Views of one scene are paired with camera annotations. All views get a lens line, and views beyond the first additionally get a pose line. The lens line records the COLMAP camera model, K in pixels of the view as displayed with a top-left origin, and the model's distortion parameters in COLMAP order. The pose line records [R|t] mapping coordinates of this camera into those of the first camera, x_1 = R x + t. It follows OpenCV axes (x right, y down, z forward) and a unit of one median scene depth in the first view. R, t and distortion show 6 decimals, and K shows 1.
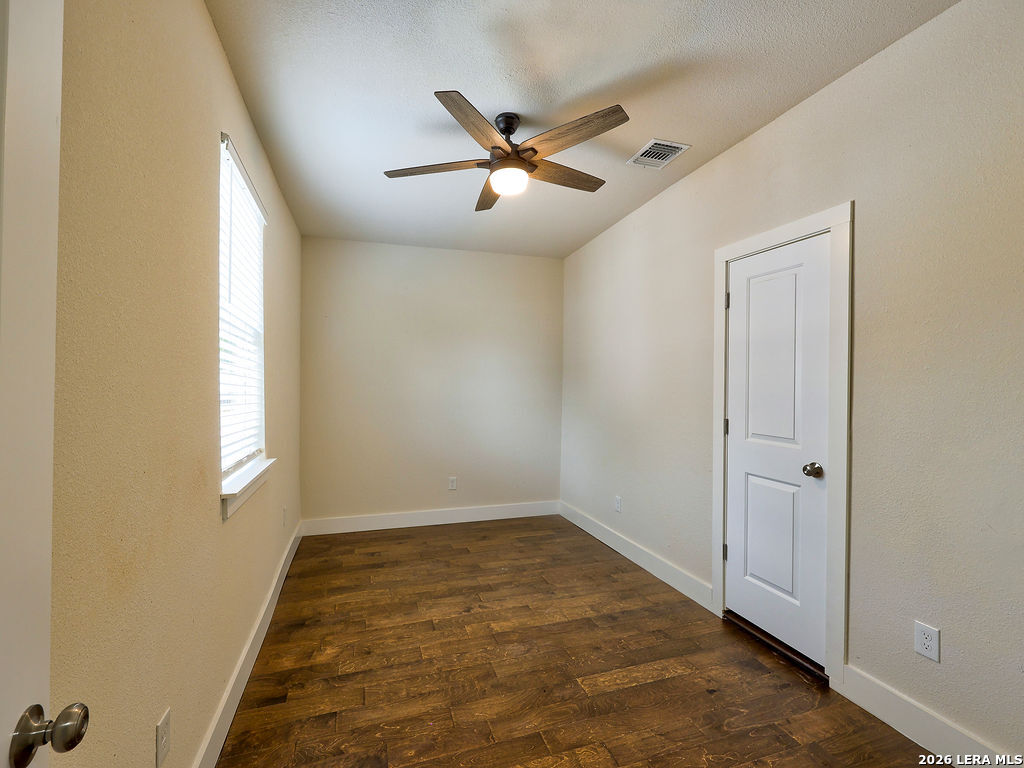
lens RADIAL K [[462.9, 0, 512.1], [0, 462.9, 383.0], [0, 0, 1]] dist [0.001408, 0.000432]
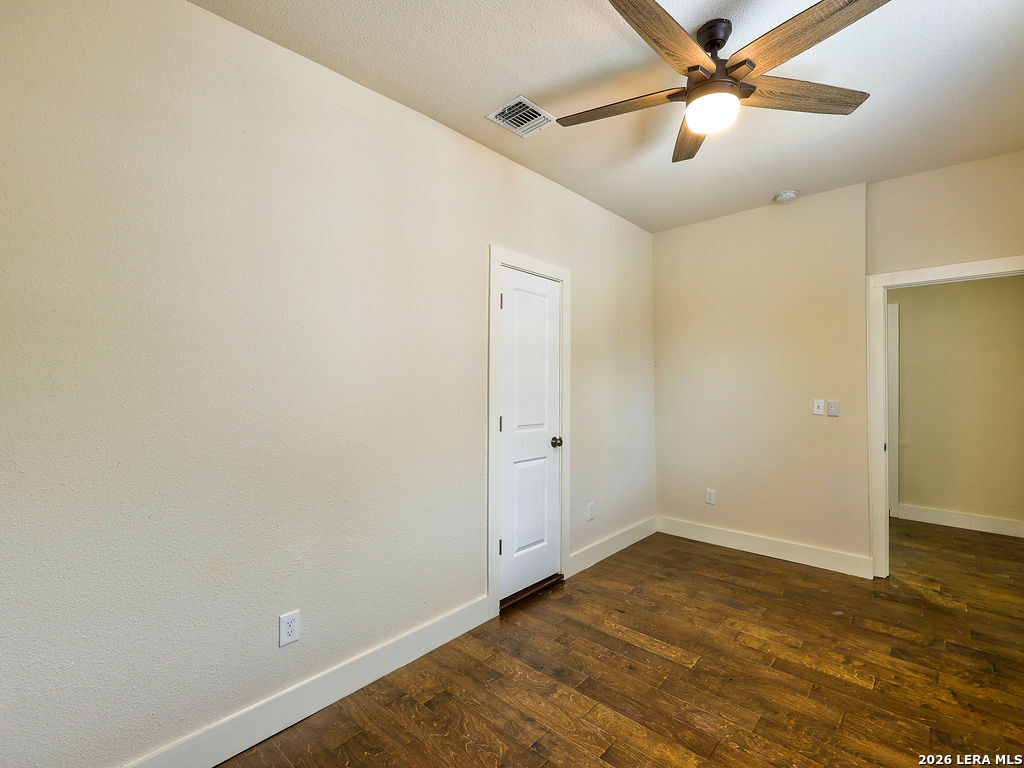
lens RADIAL K [[462.9, 0, 529.1], [0, 462.9, 385.9], [0, 0, 1]] dist [0.001408, 0.000432]
pose [[-0.498187, -0.003191, 0.867064, -0.526879], [0.001518, 0.999988, 0.004553, 0.004580], [-0.867068, 0.003584, -0.498177, 1.673532]]
